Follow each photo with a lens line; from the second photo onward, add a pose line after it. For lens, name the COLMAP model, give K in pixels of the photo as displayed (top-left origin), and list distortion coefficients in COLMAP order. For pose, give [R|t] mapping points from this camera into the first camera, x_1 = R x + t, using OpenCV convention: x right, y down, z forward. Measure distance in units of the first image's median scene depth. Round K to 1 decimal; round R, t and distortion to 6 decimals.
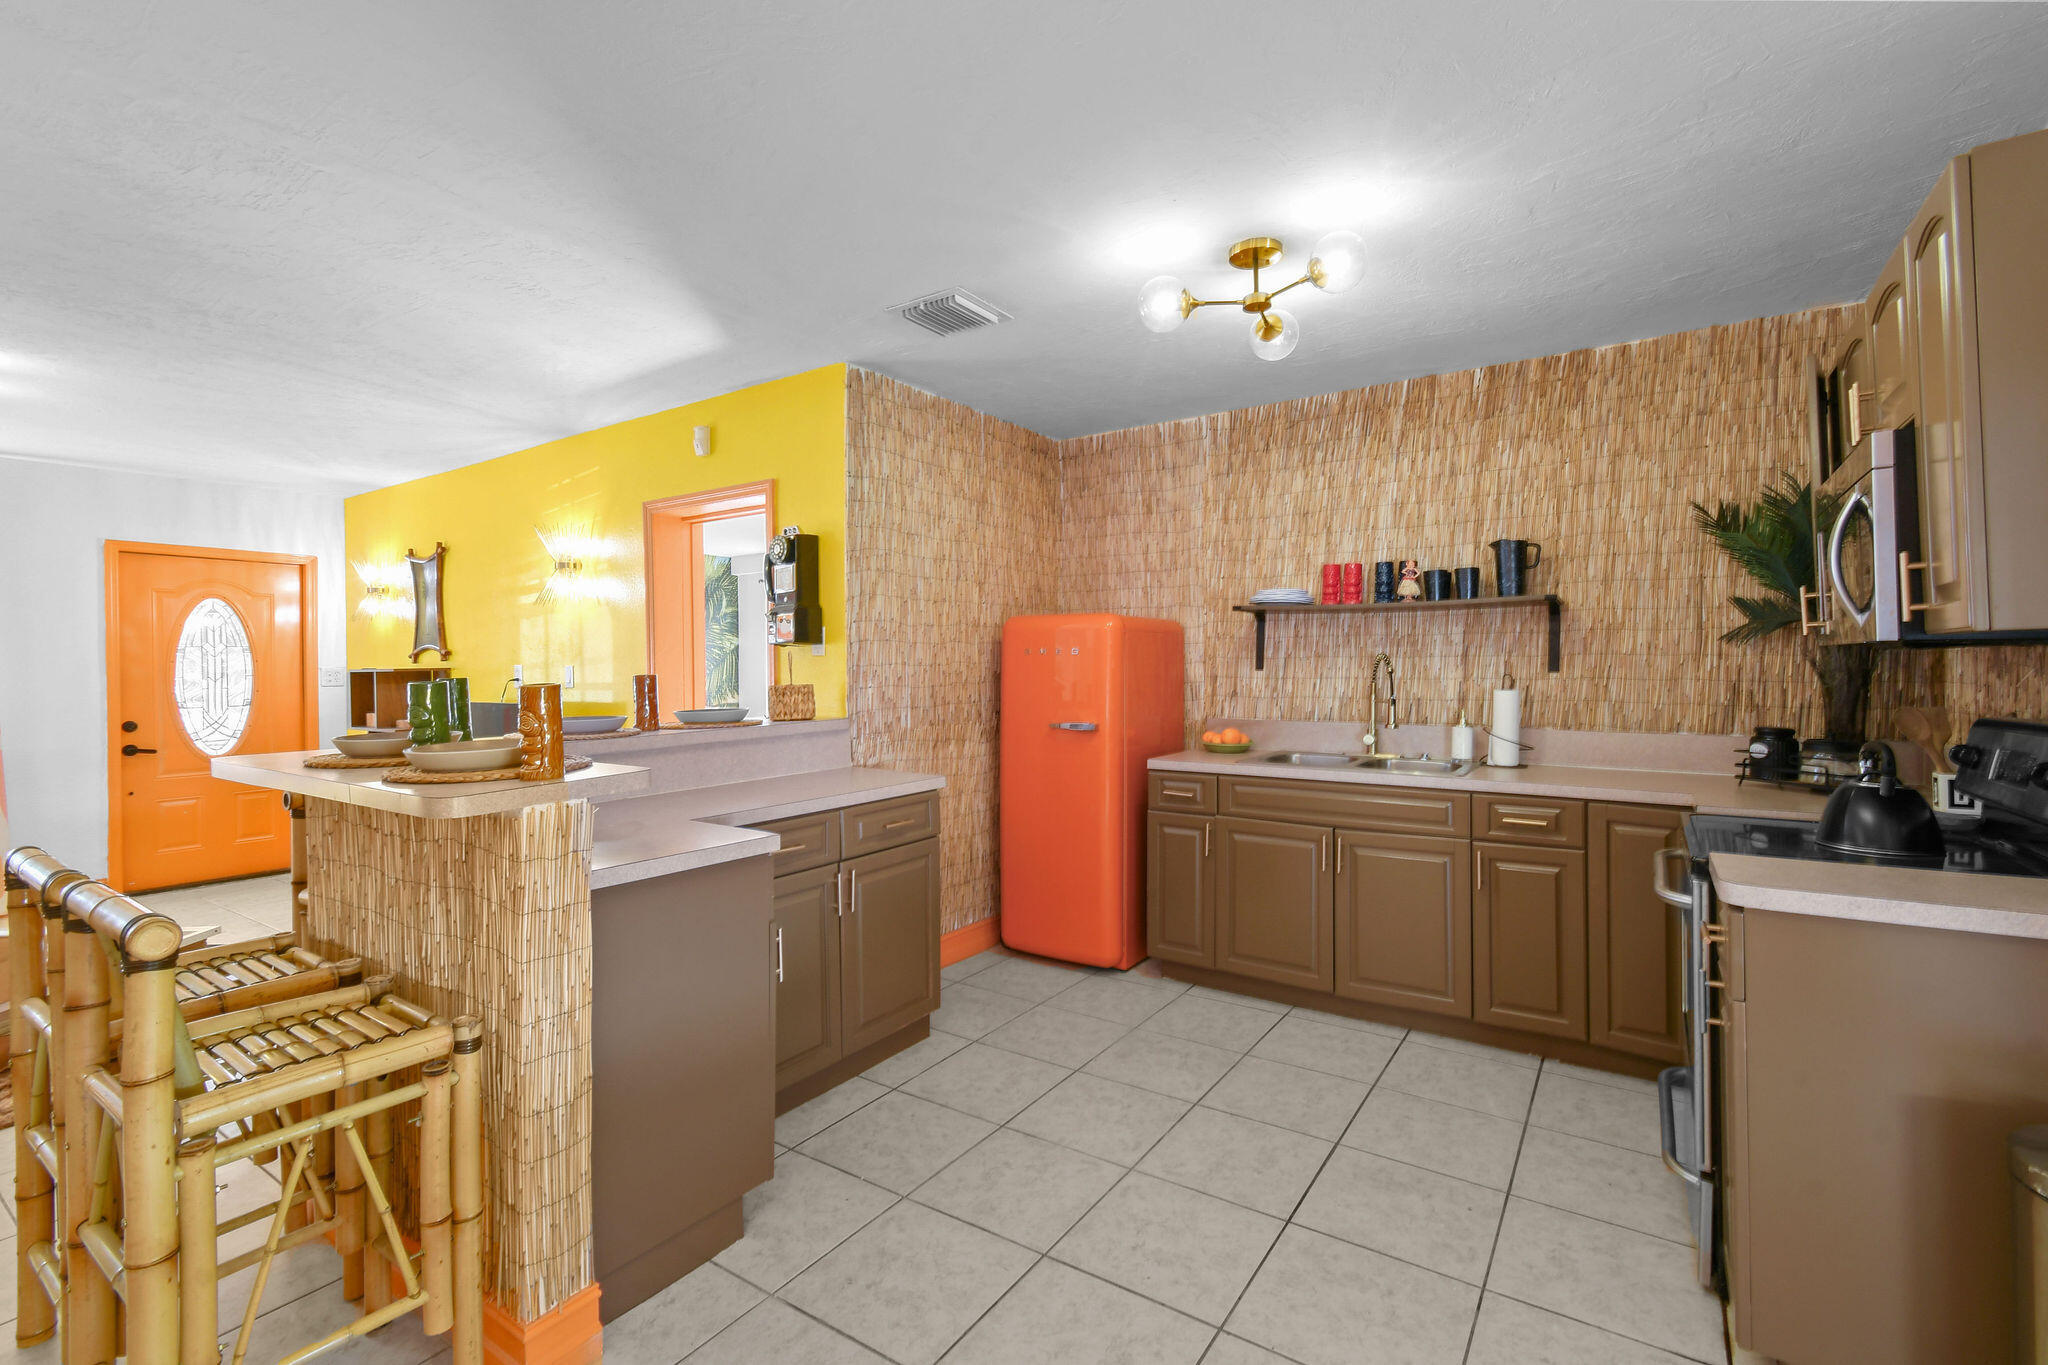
lens RADIAL K [[904.3, 0, 1011.9], [0, 904.3, 682.7], [0, 0, 1]] dist [0.004260, 0.000556]
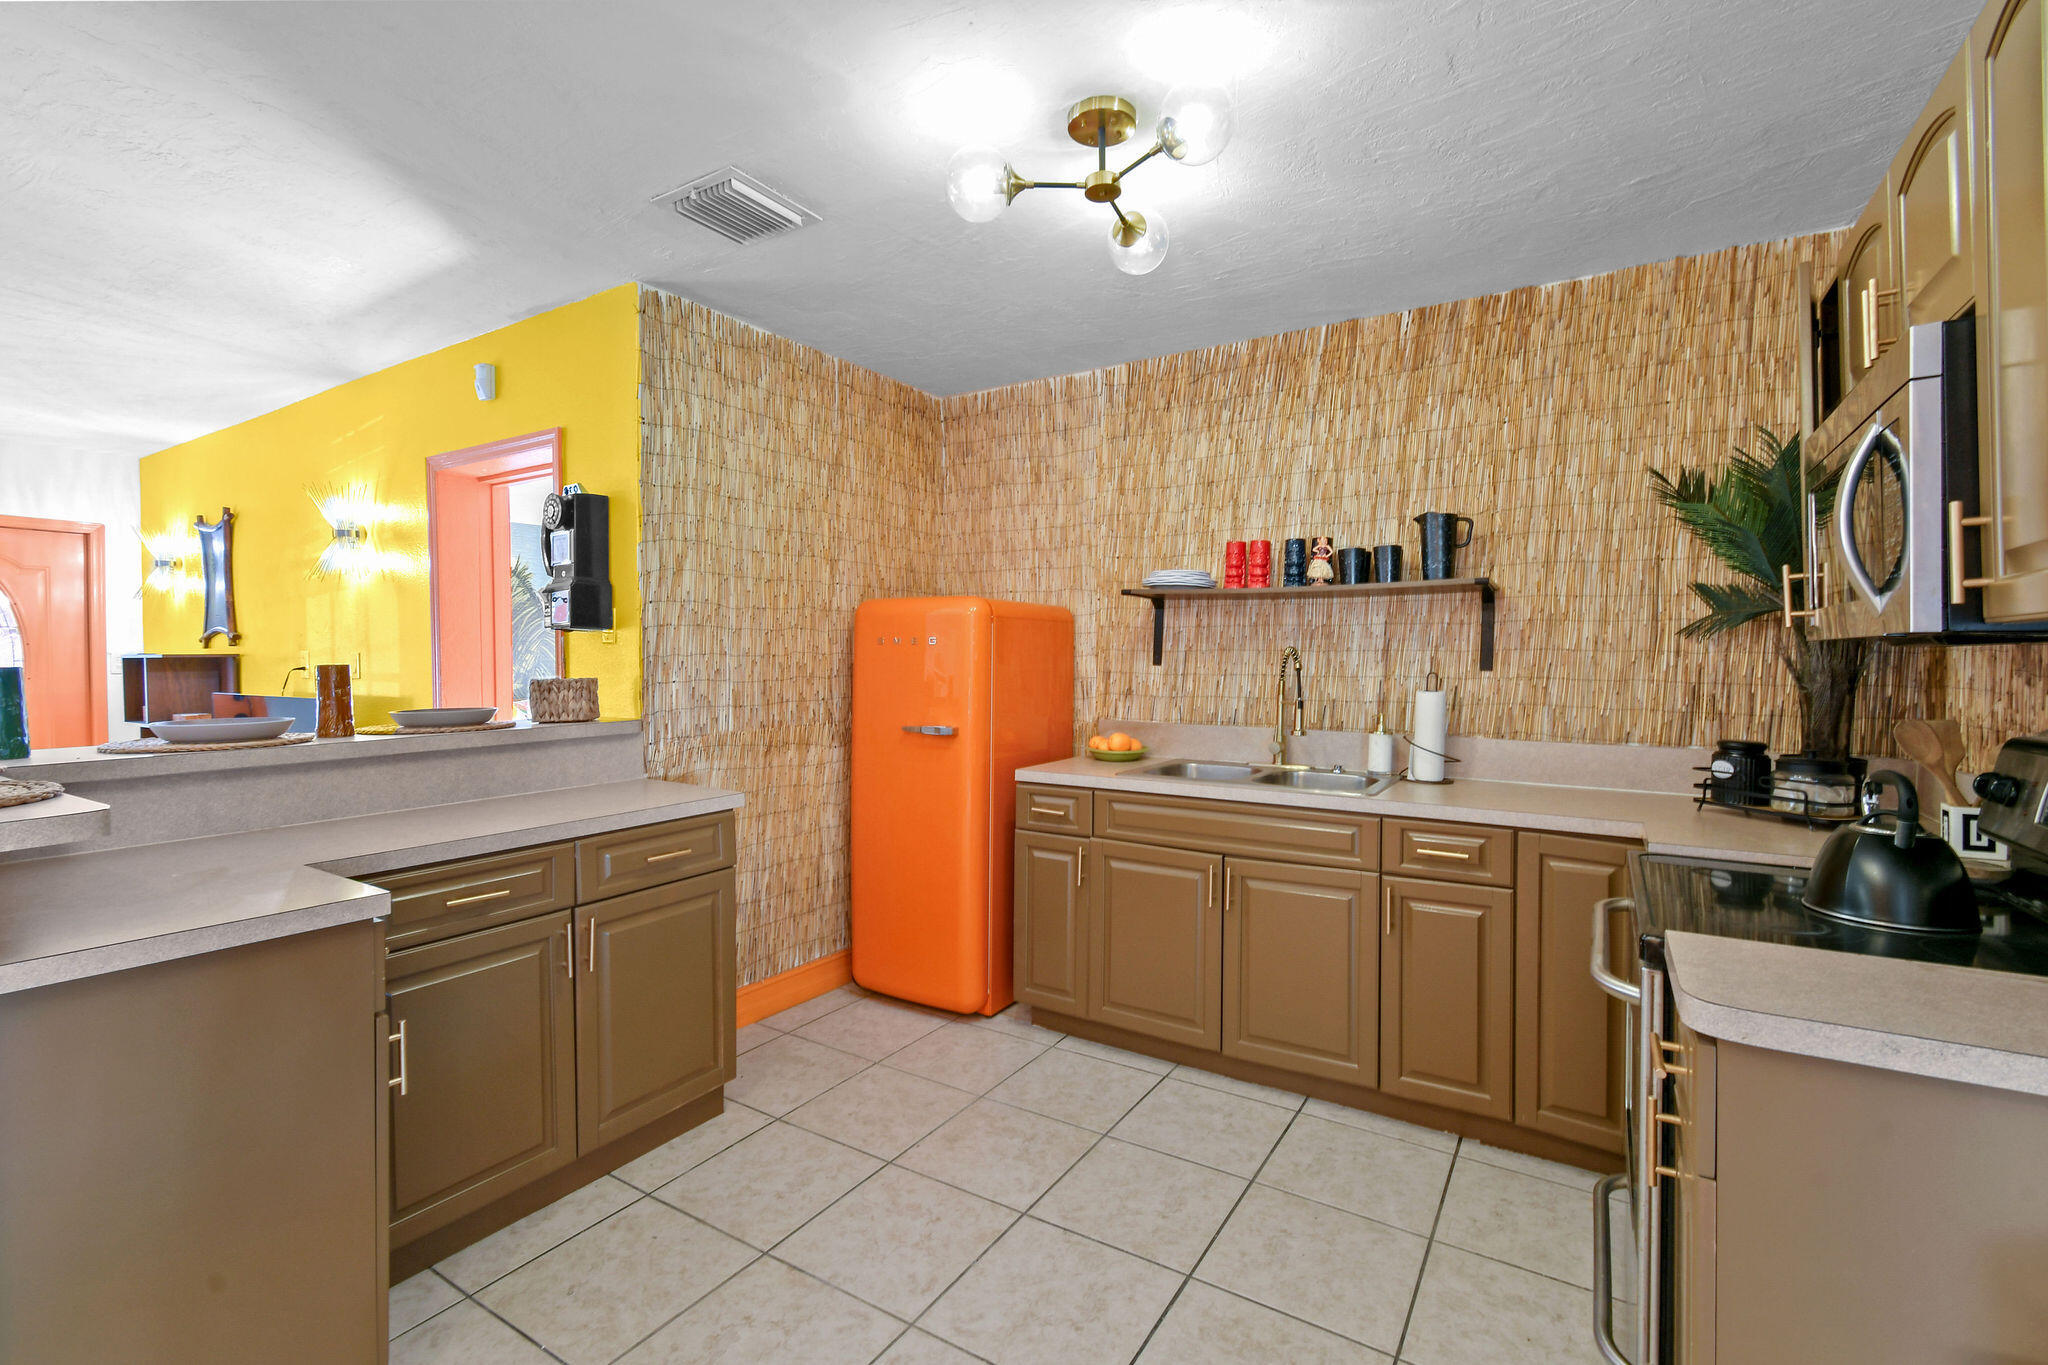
lens RADIAL K [[900.8, 0, 1014.8], [0, 900.8, 689.6], [0, 0, 1]] dist [0.004096, 0.000406]
pose [[0.999349, 0.007617, 0.035253, 0.129047], [-0.008209, 0.999827, 0.016670, -0.004574], [-0.035120, -0.016948, 0.999239, 0.173490]]
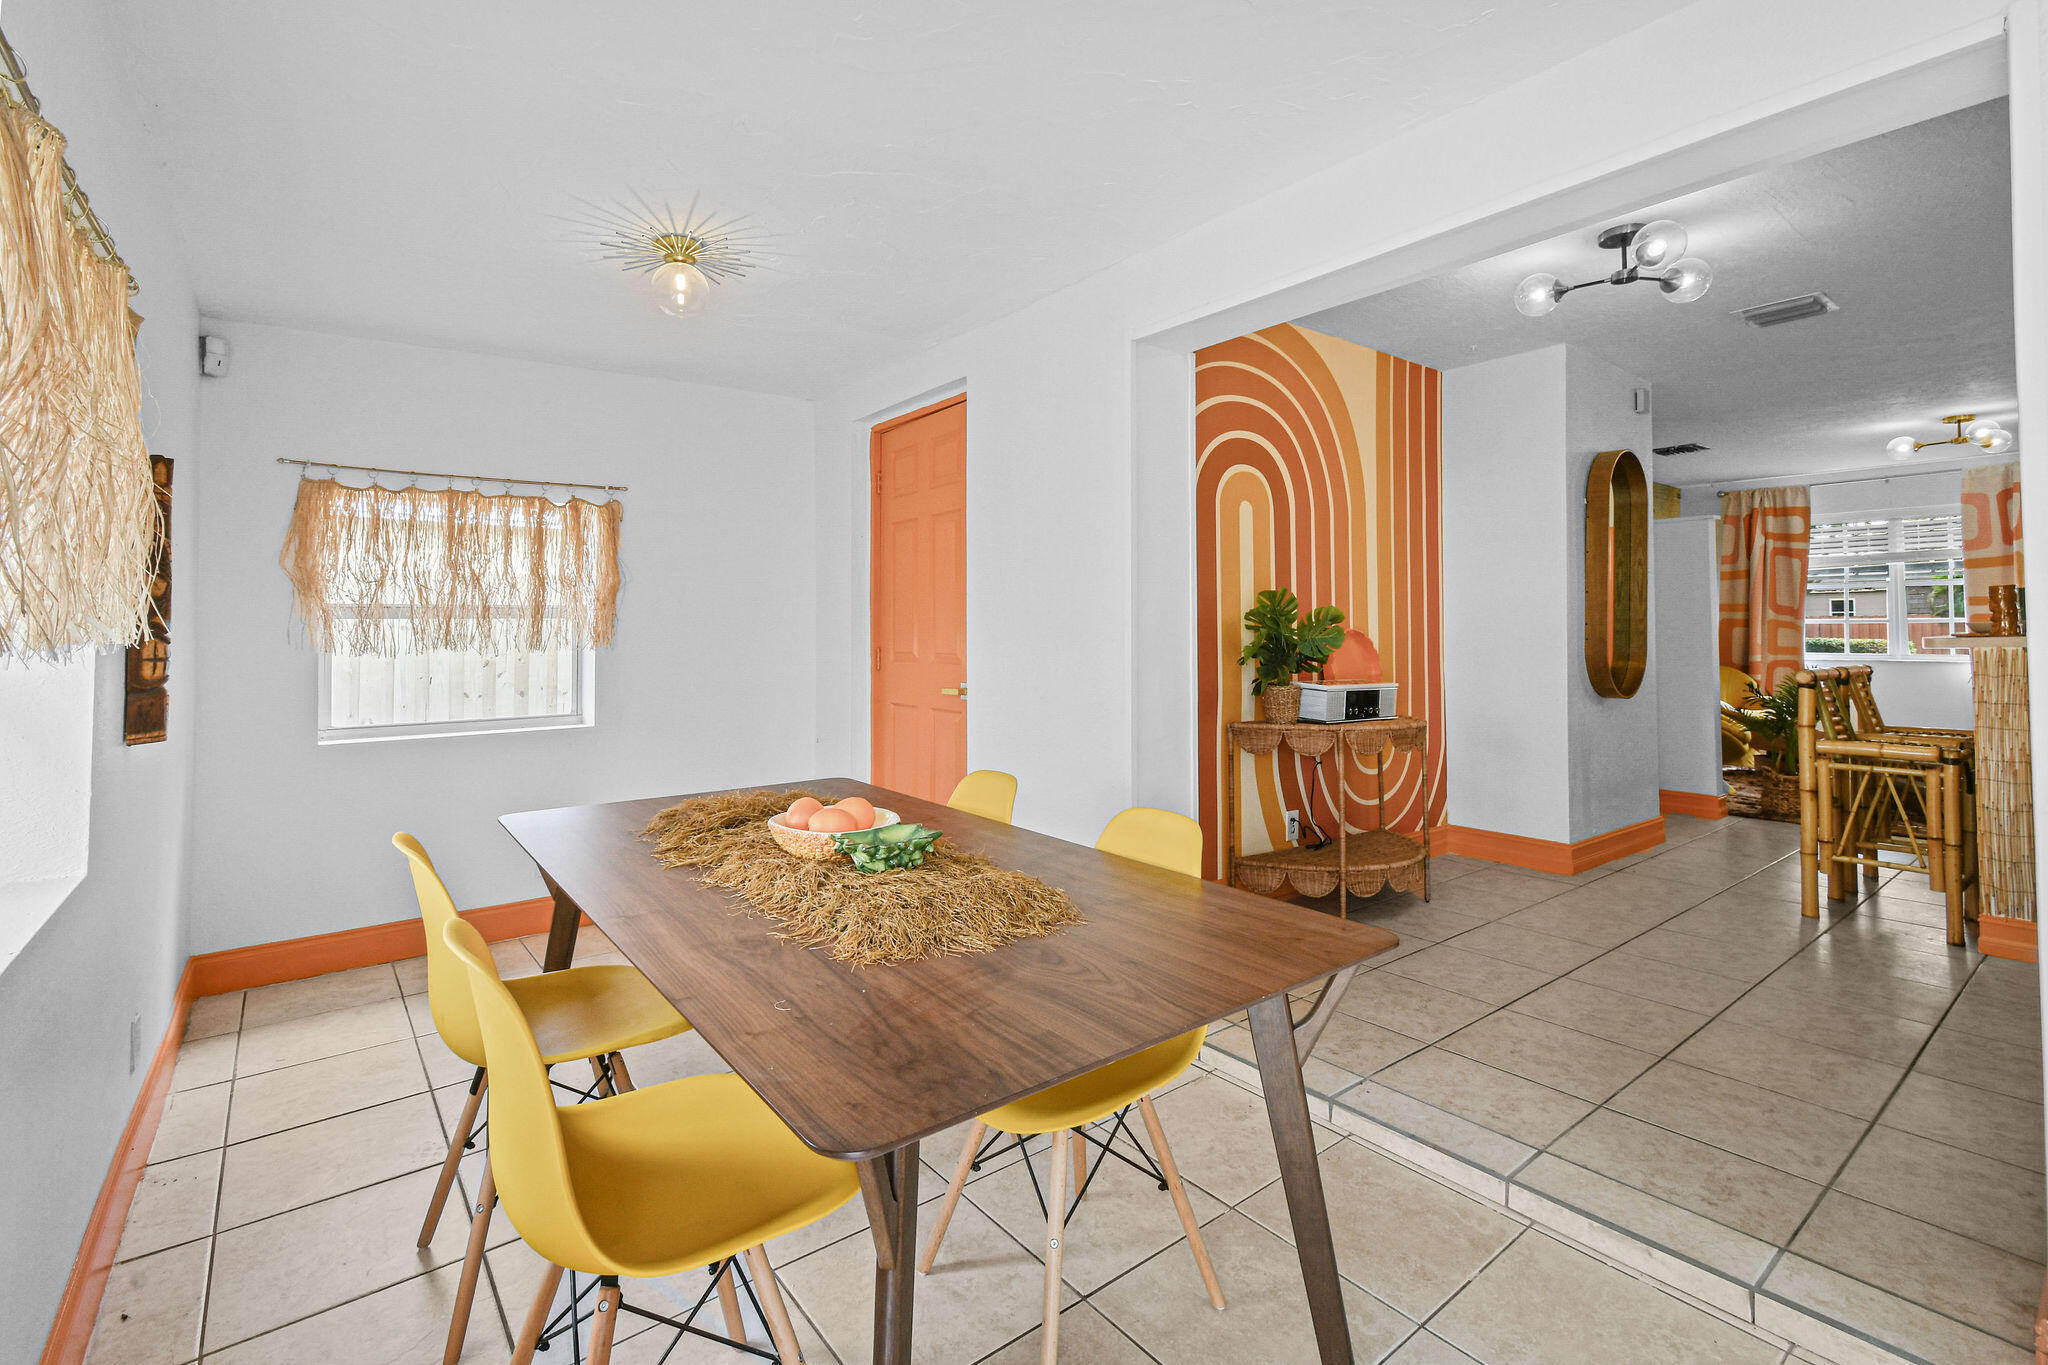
lens RADIAL K [[927.7, 0, 1018.1], [0, 927.7, 609.6], [0, 0, 1]] dist [0.000159, 0.000299]
pose [[-0.296255, -0.016954, -0.954958, 0.945742], [-0.014052, 0.999812, -0.013391, 0.052725], [0.955006, 0.009452, -0.296437, -0.184429]]
